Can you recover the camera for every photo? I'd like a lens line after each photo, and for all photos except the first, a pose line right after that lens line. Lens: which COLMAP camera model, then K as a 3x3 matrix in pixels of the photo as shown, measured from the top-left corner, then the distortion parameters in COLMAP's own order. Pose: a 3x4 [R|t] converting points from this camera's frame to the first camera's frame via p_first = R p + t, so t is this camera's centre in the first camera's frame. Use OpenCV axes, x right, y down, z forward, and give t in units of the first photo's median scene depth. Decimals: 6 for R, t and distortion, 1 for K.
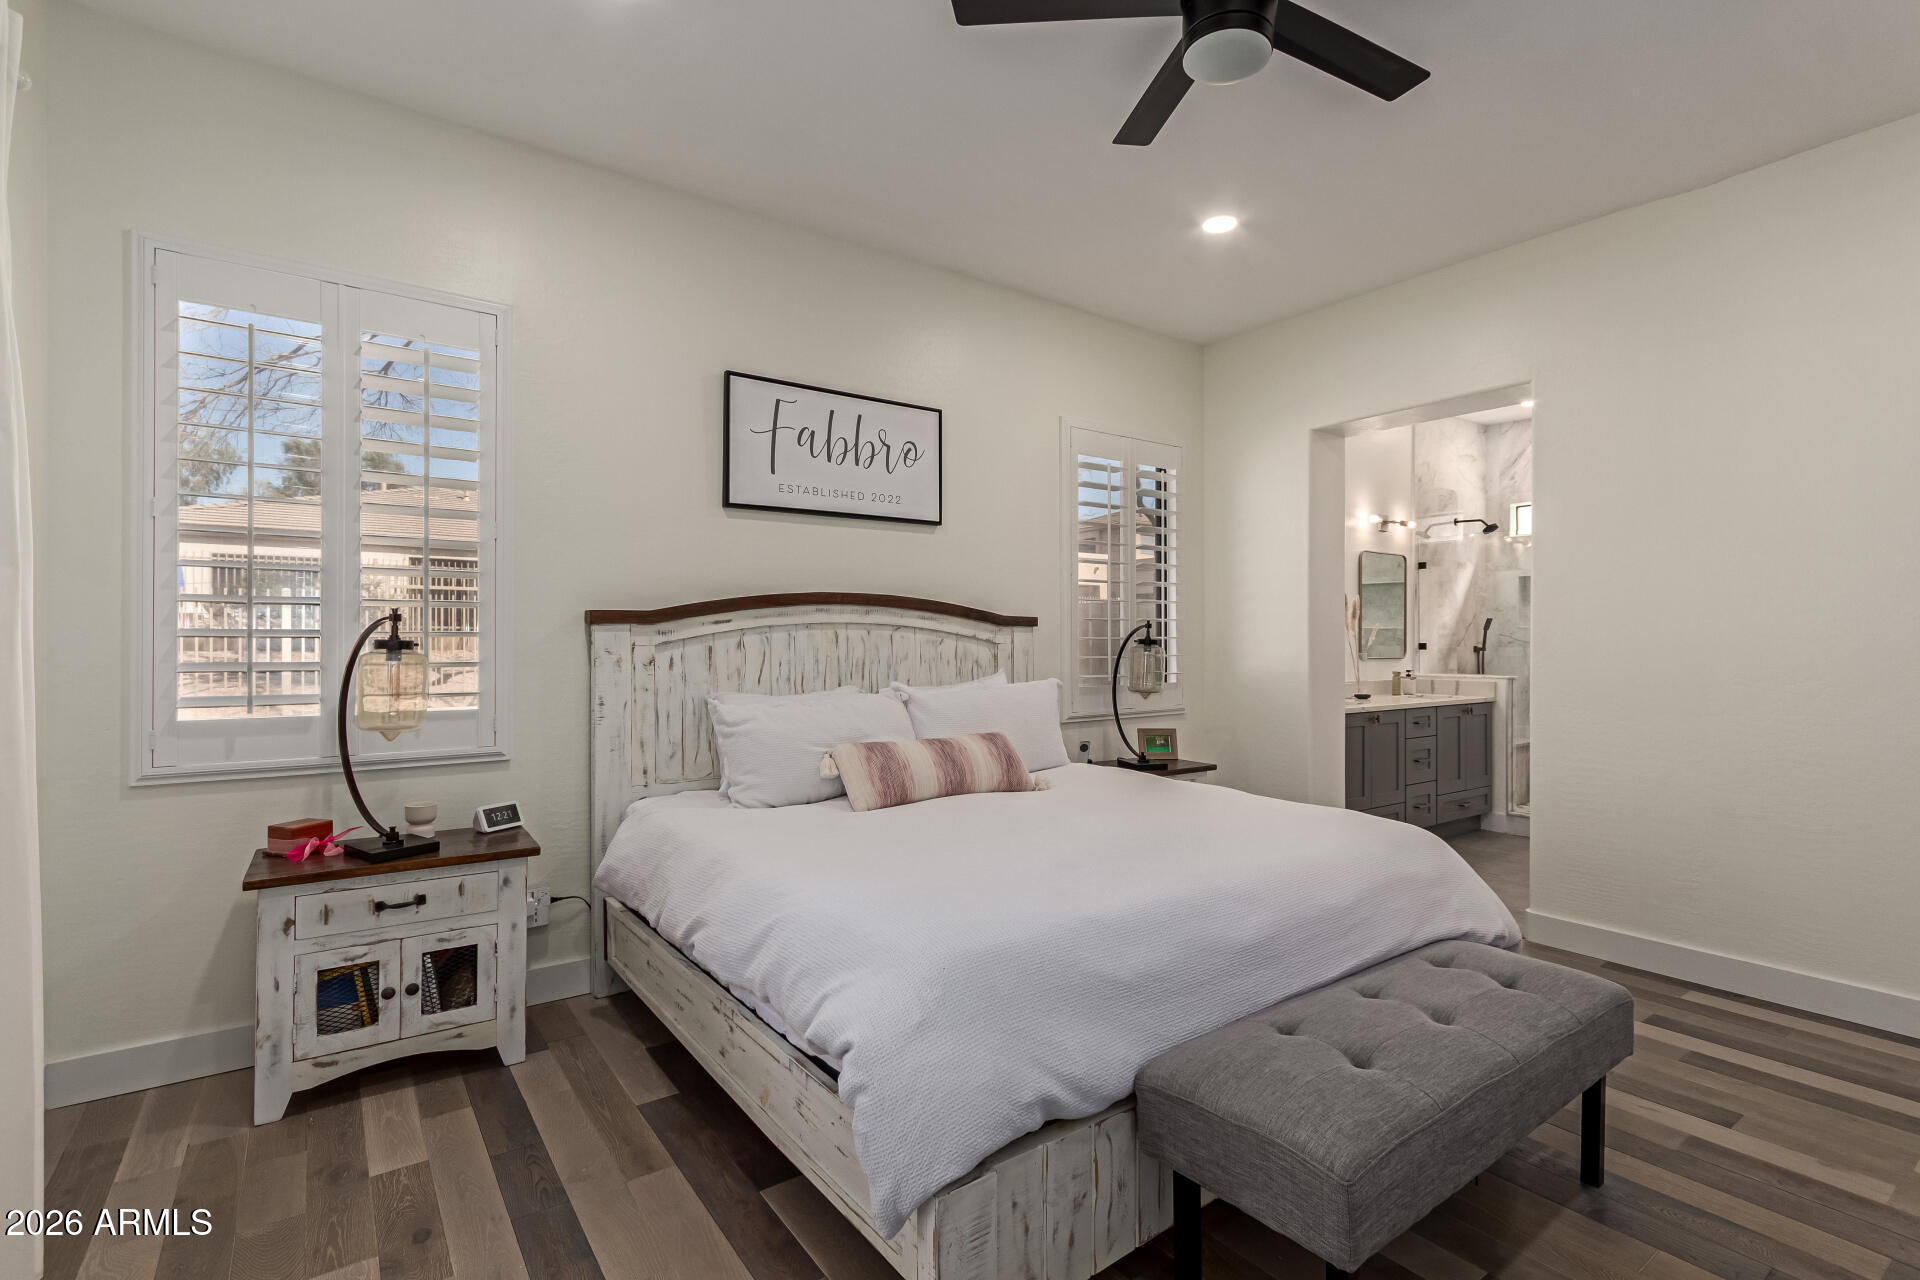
lens RADIAL K [[943.6, 0, 960.3], [0, 943.6, 640.6], [0, 0, 1]] dist [0.051158, 0.000726]
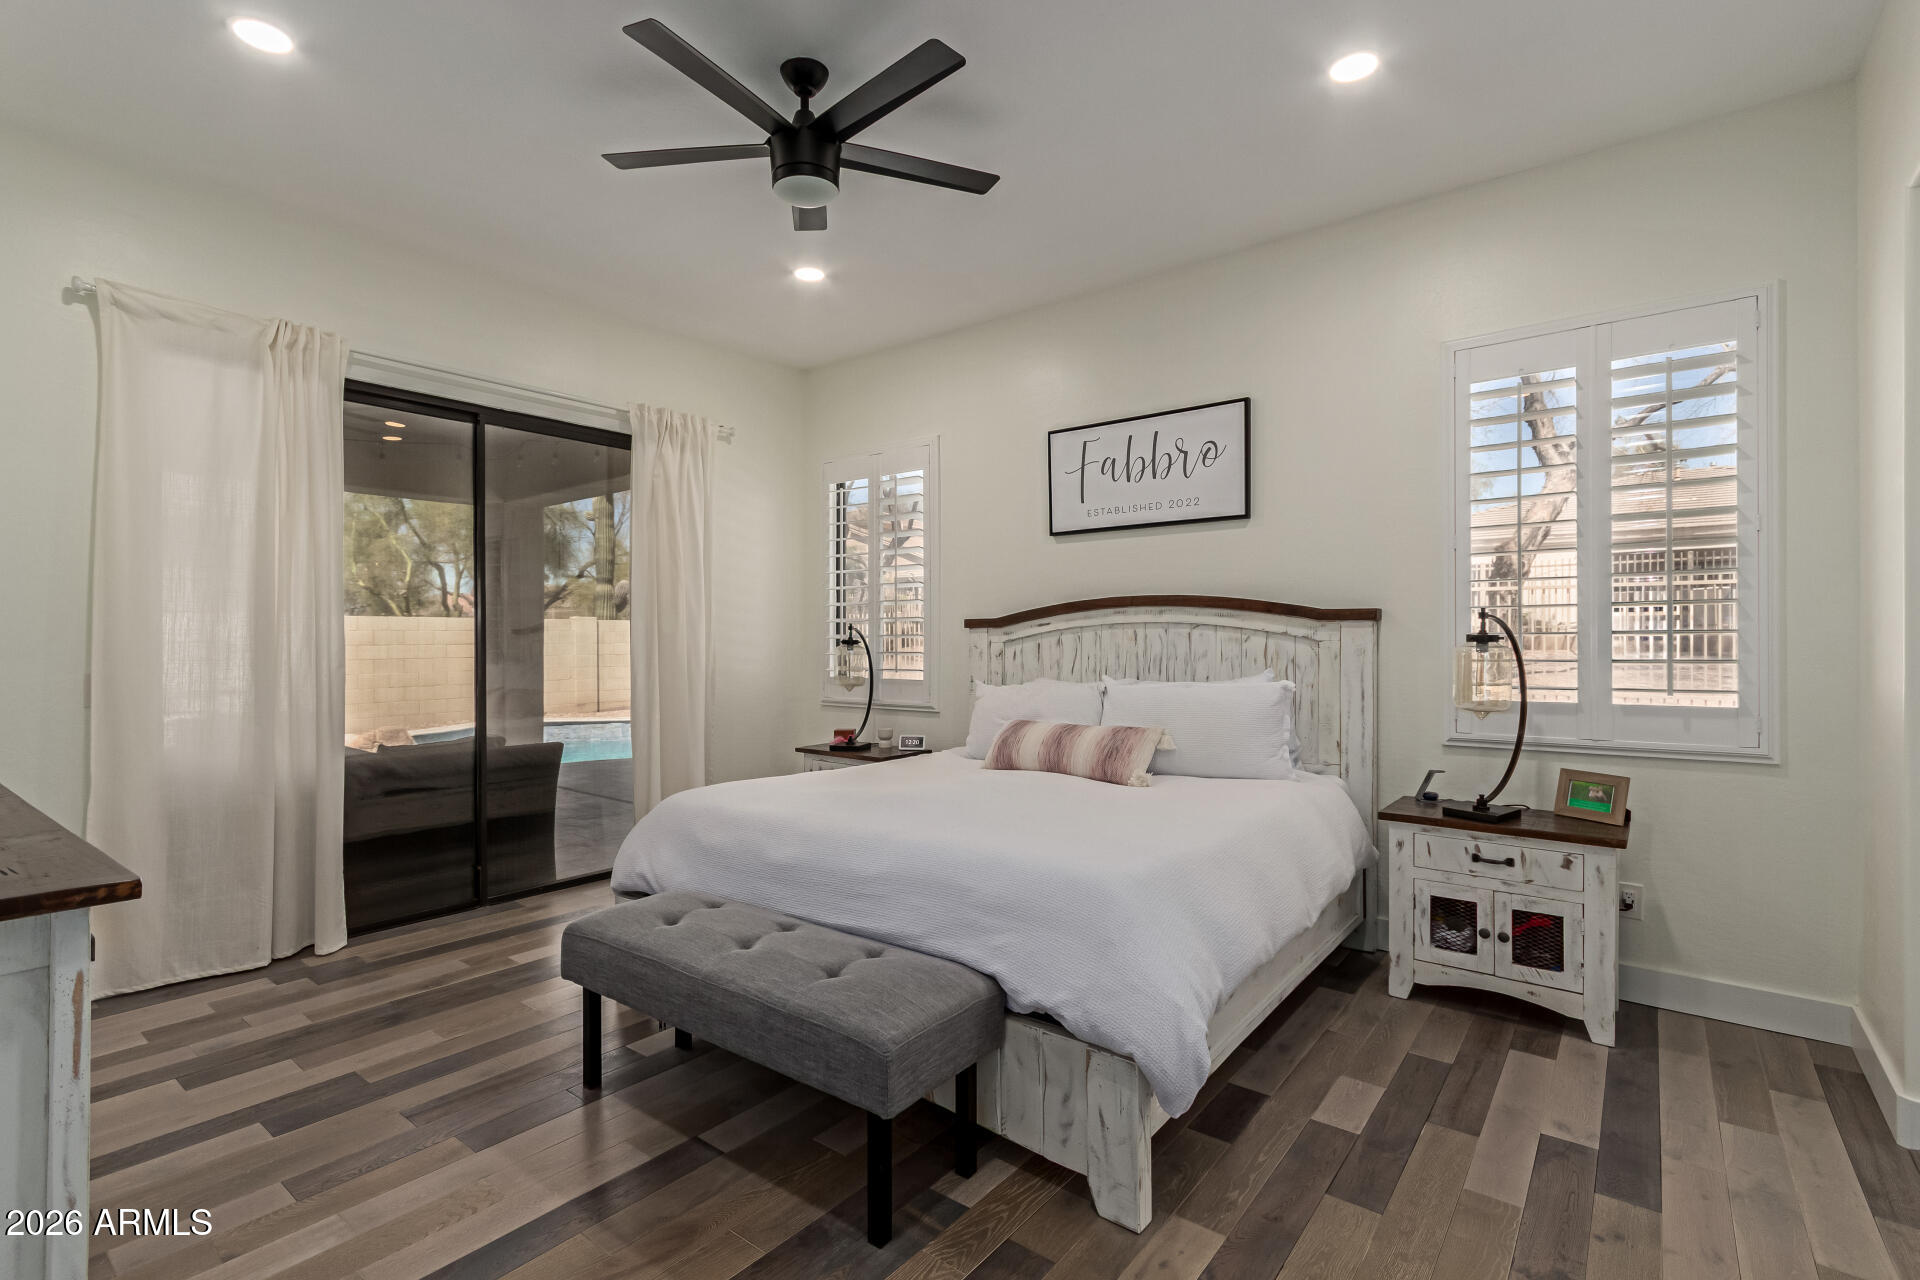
lens RADIAL K [[889.6, 0, 960.6], [0, 889.6, 640.9], [0, 0, 1]] dist [0.003697, -0.000407]
pose [[0.262867, 0.014614, -0.964721, 0.816952], [0.017830, 0.999641, 0.020001, -0.021509], [0.964667, -0.022459, 0.262512, 0.502455]]
